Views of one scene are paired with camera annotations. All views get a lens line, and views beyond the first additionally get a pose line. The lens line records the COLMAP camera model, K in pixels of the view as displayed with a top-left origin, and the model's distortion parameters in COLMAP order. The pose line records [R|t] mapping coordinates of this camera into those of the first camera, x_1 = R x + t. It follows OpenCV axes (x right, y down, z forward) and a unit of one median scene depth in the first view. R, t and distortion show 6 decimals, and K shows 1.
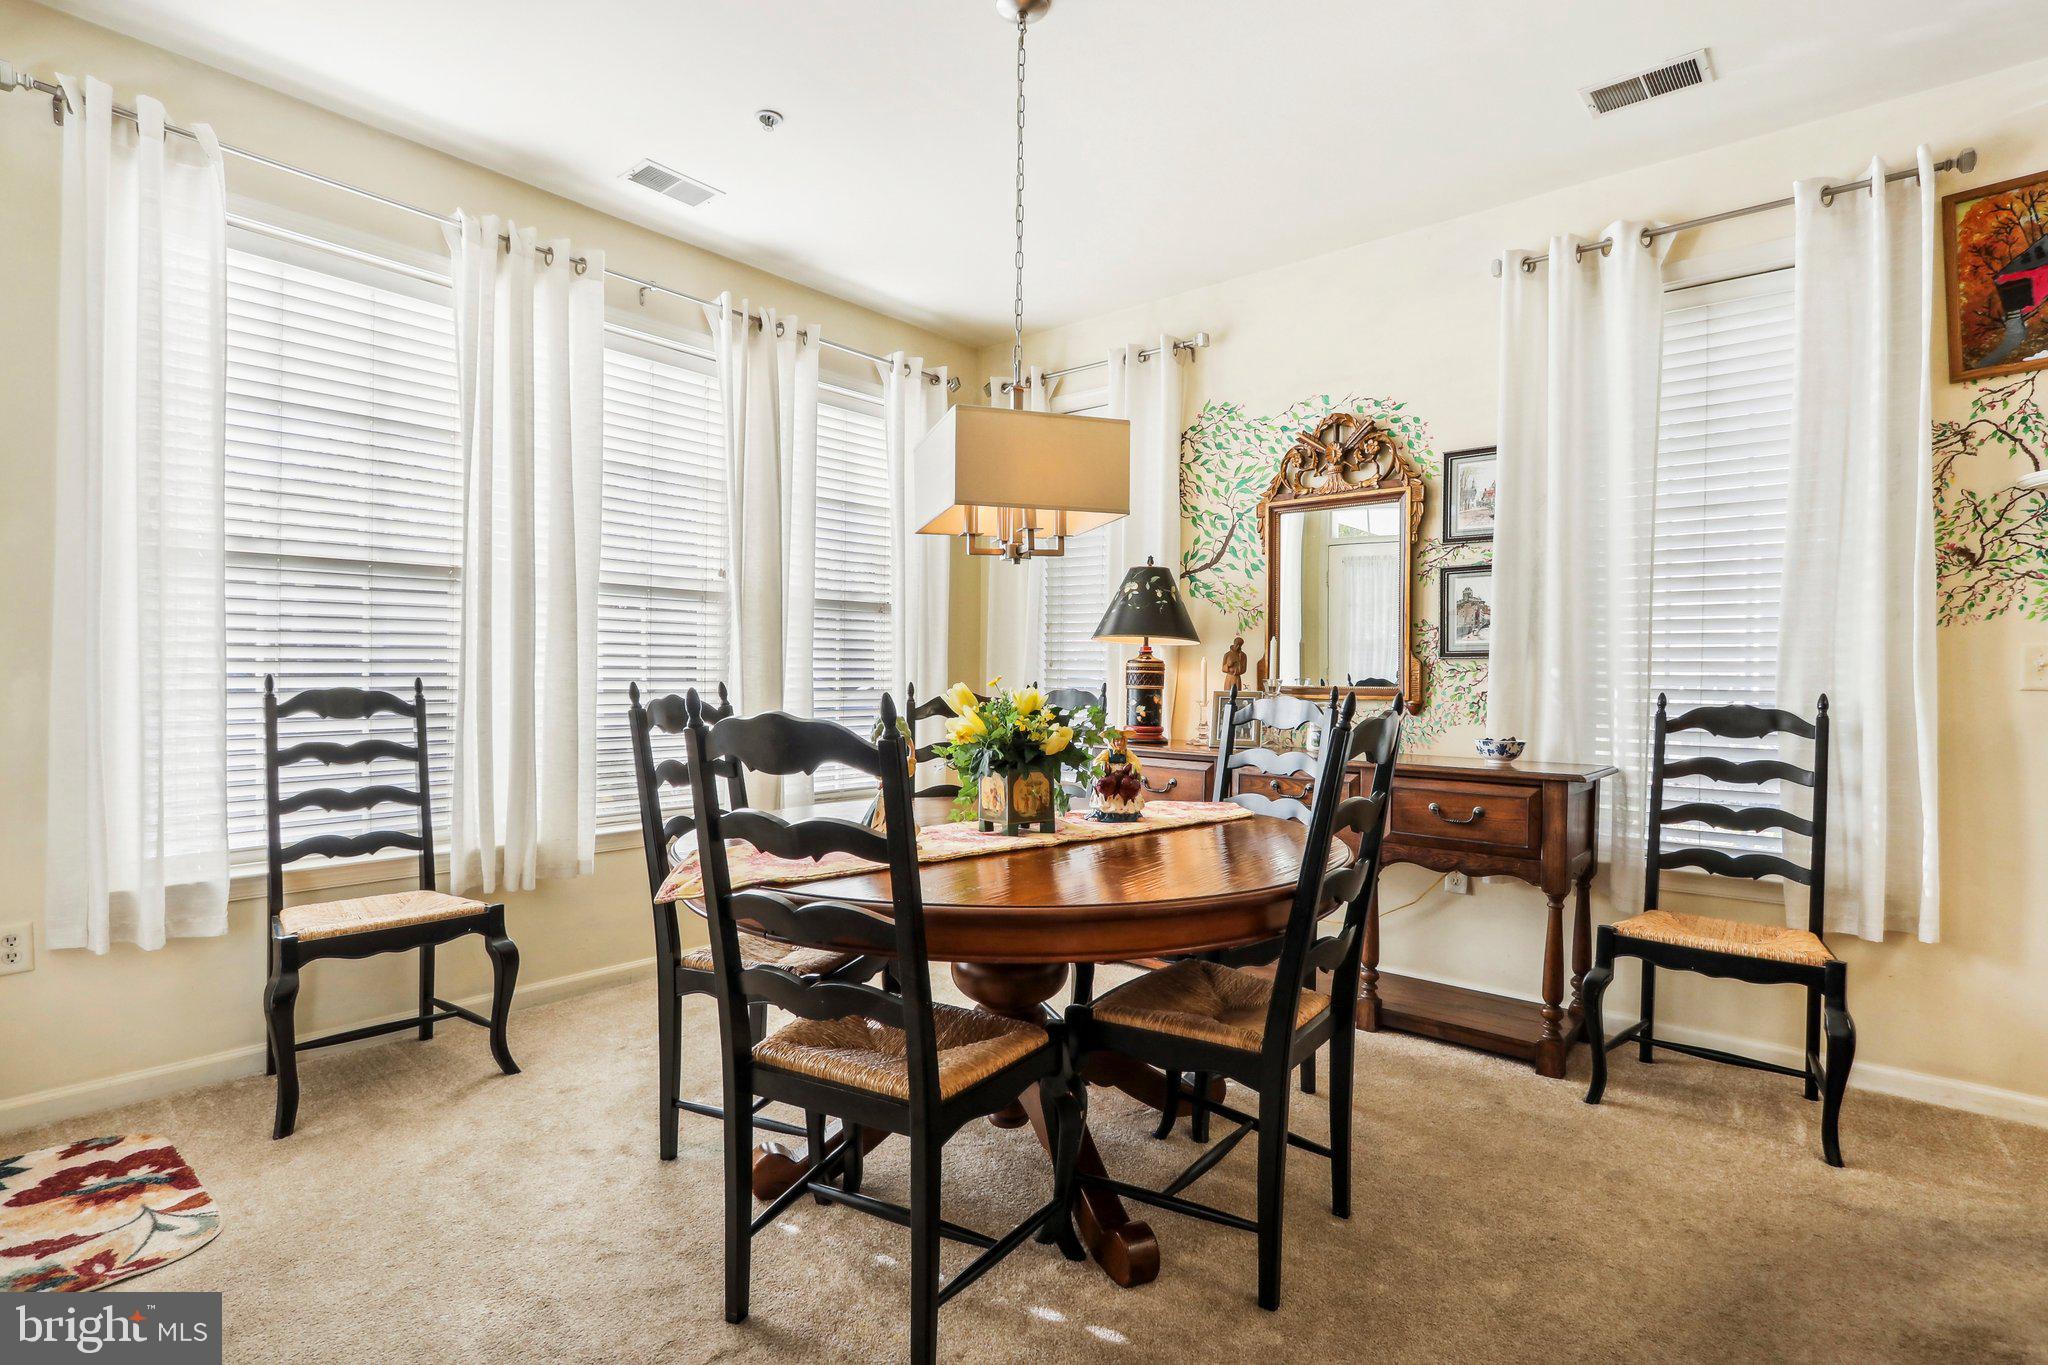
lens RADIAL K [[979.2, 0, 1007.6], [0, 979.2, 675.4], [0, 0, 1]] dist [-0.015204, 0.002570]
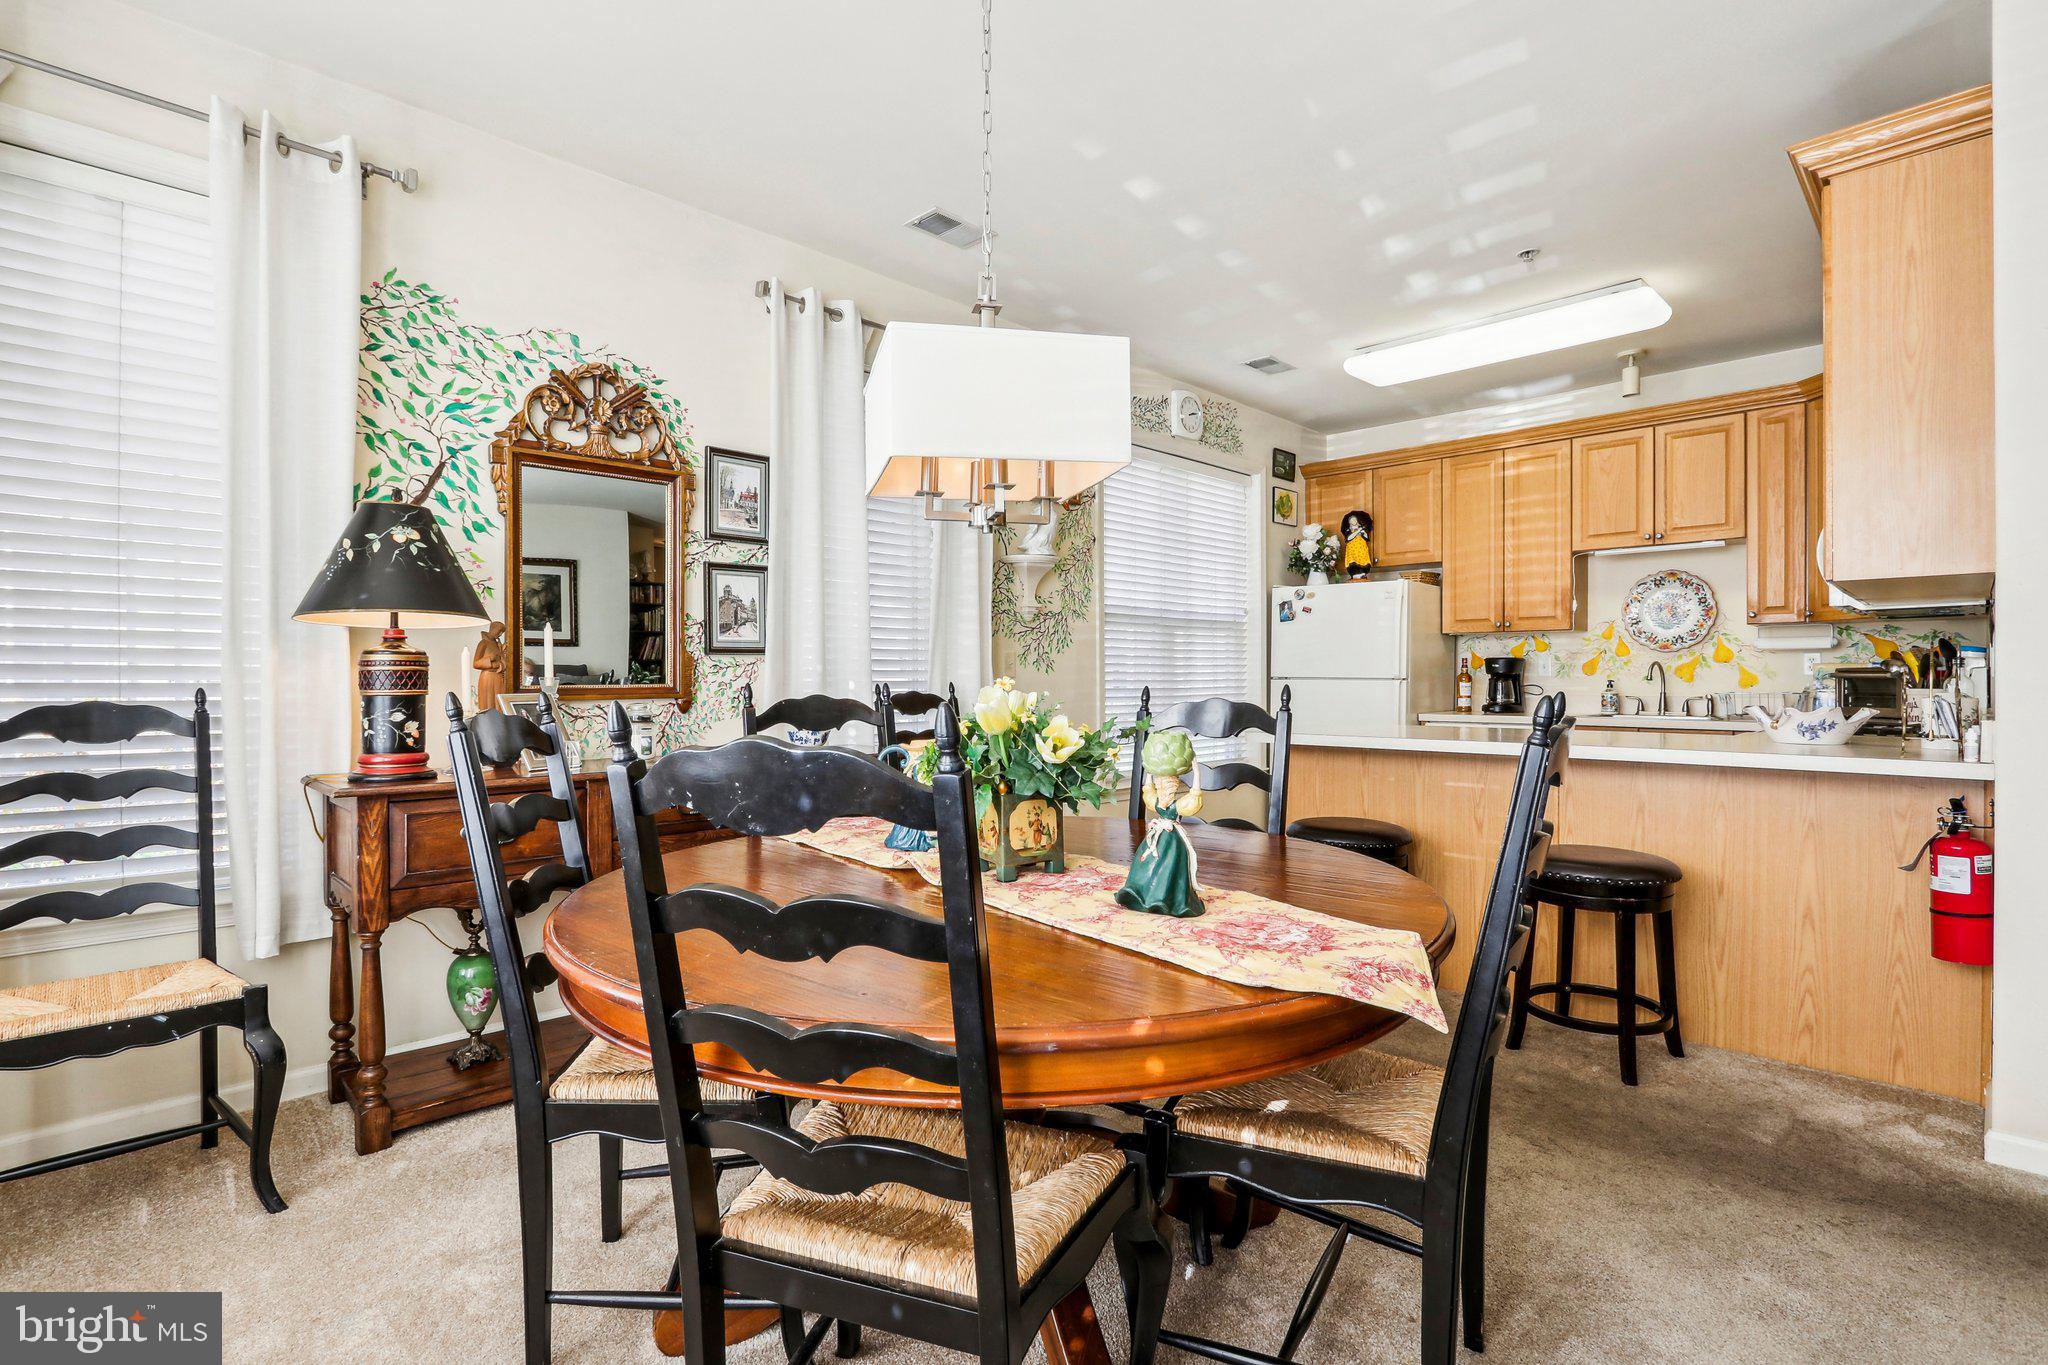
lens RADIAL K [[979.2, 0, 1000.7], [0, 979.2, 688.0], [0, 0, 1]] dist [-0.015204, 0.002570]
pose [[0.075102, -0.023783, 0.996892, -0.611690], [0.002938, 0.999716, 0.023629, -0.006495], [-0.997171, 0.001155, 0.075151, 0.733722]]
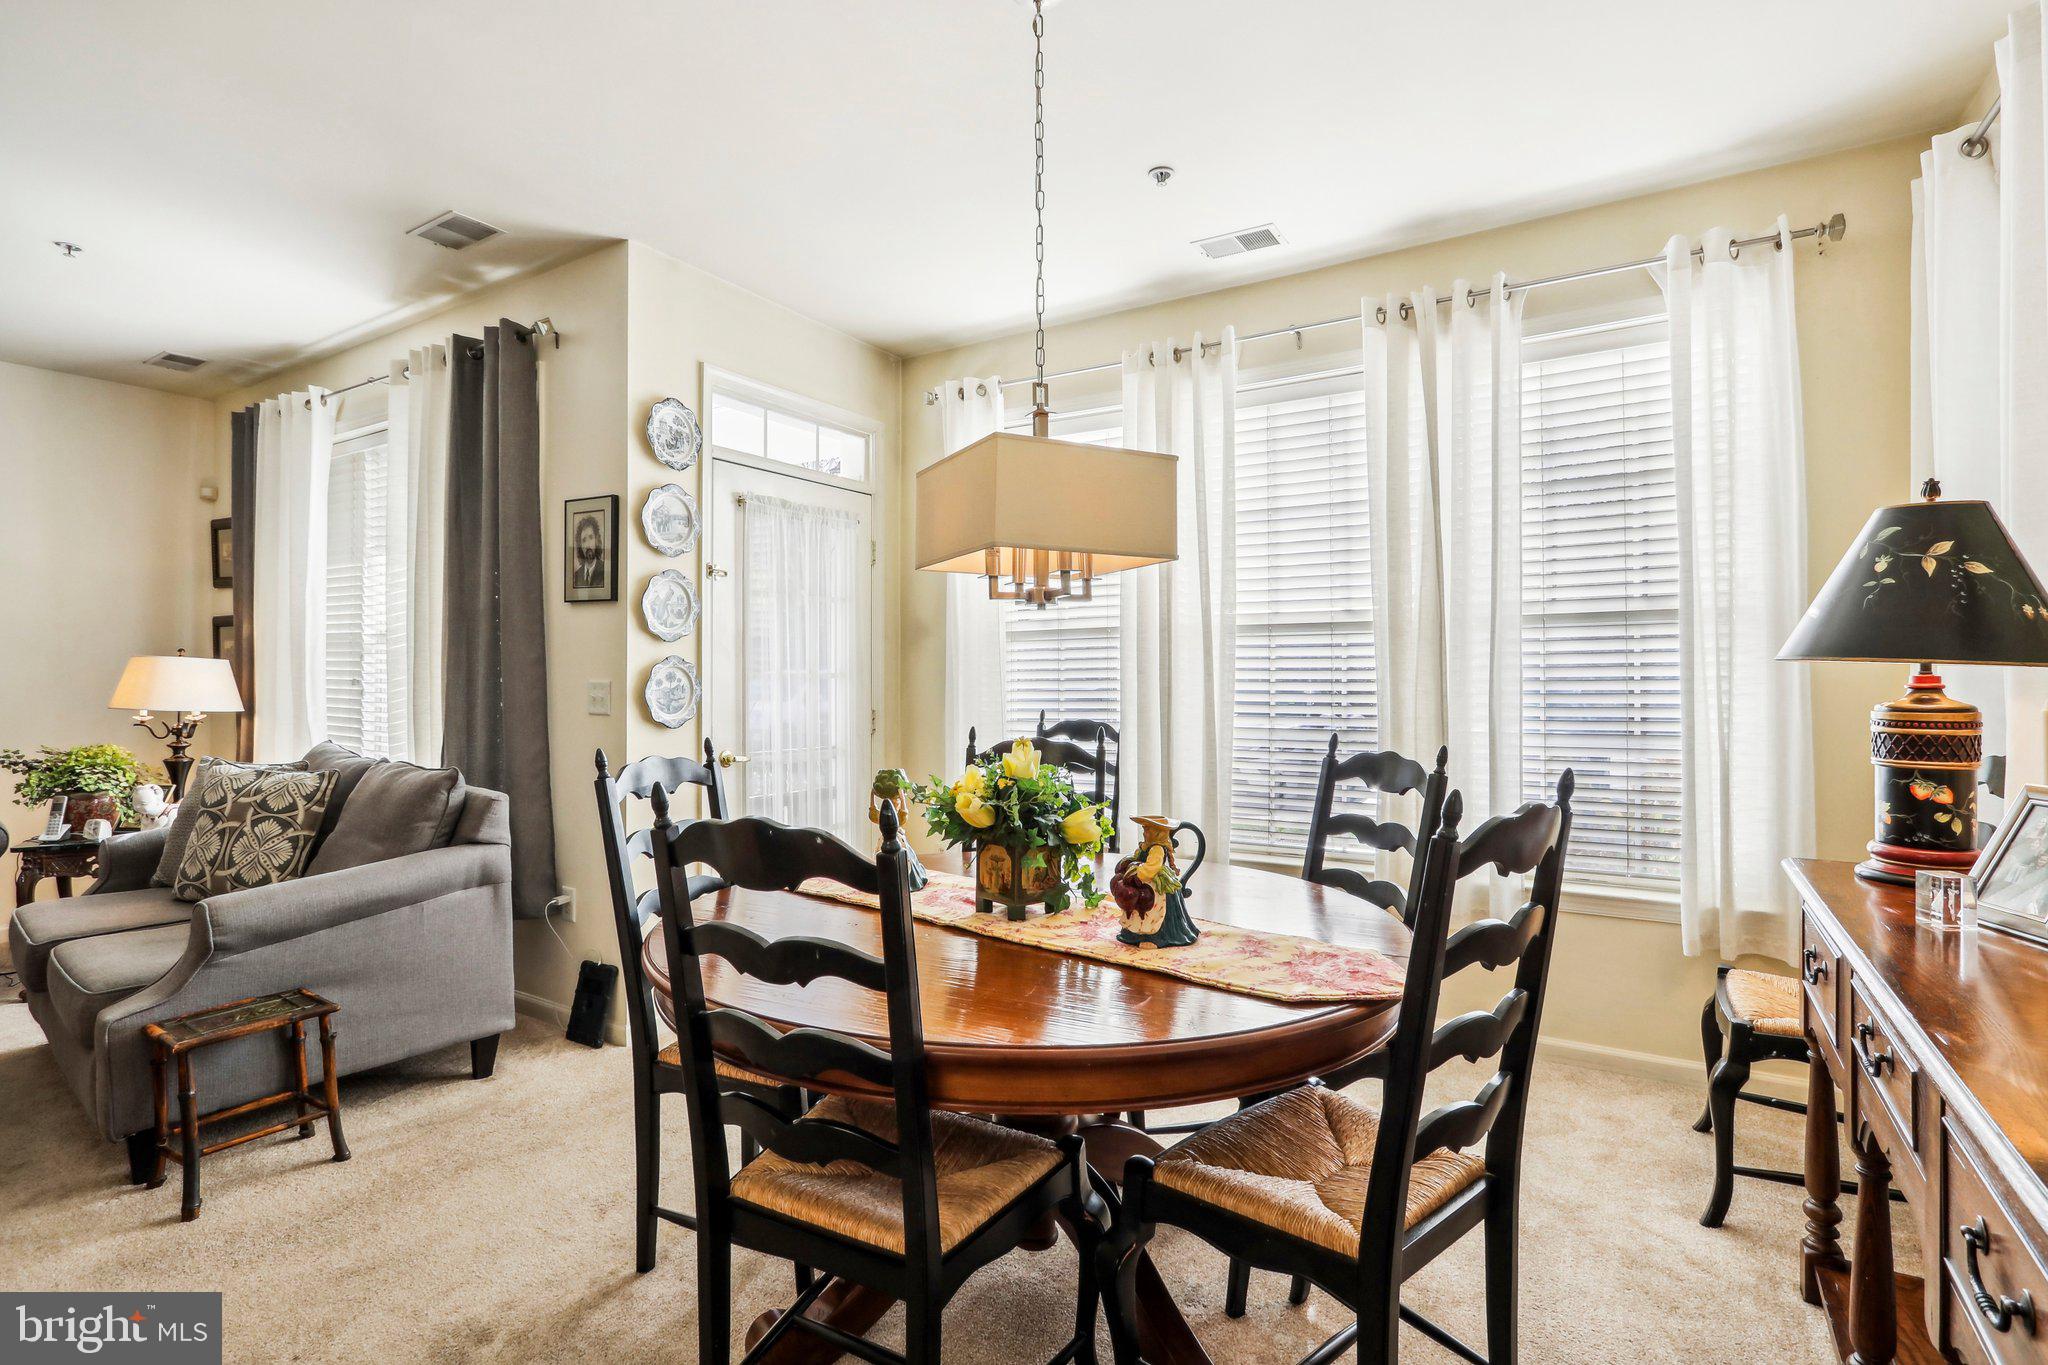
lens RADIAL K [[979.2, 0, 1015.3], [0, 979.2, 665.7], [0, 0, 1]] dist [-0.015204, 0.002570]
pose [[0.150709, -0.021813, -0.988337, 0.685952], [0.005018, 0.999761, -0.021299, -0.035226], [0.988565, -0.001750, 0.150783, 0.655374]]
